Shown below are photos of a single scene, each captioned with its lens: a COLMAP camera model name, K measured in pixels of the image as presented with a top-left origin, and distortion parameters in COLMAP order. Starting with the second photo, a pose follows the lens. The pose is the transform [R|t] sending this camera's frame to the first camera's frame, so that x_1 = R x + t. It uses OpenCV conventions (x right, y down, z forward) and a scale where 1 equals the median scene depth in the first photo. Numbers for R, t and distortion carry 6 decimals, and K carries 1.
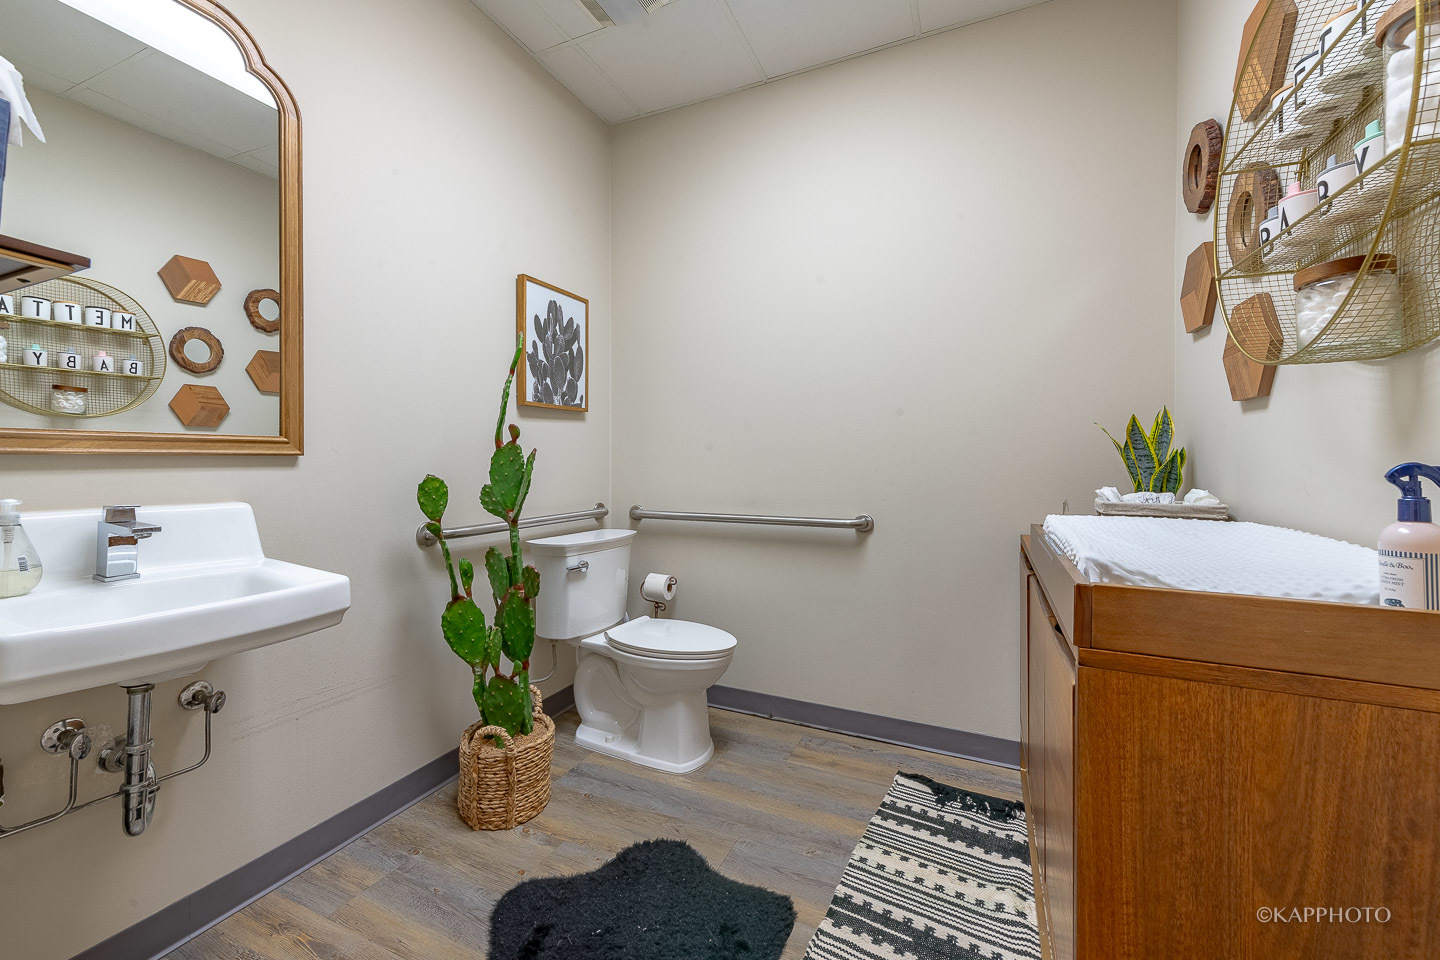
lens RADIAL K [[602.1, 0, 720.0], [0, 602.1, 453.6], [0, 0, 1]] dist [0.006107, 0.000010]
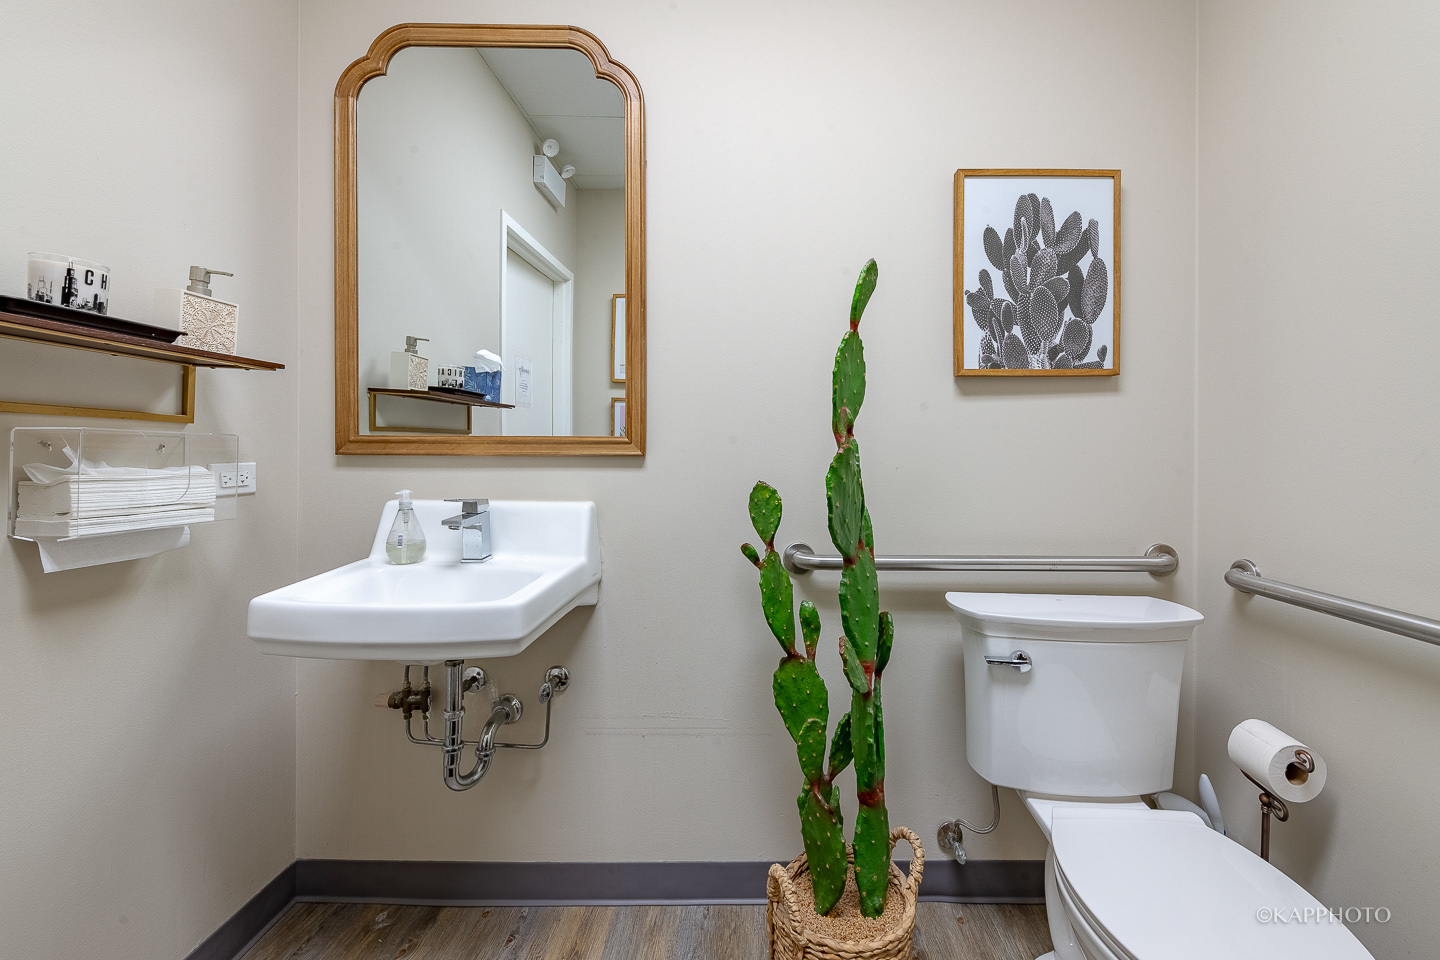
lens RADIAL K [[602.1, 0, 720.0], [0, 602.1, 453.6], [0, 0, 1]] dist [0.006107, 0.000010]
pose [[0.412834, -0.008177, -0.910770, 0.137831], [0.004966, 0.999965, -0.006727, 0.003898], [0.910793, -0.001746, 0.412860, 0.479654]]
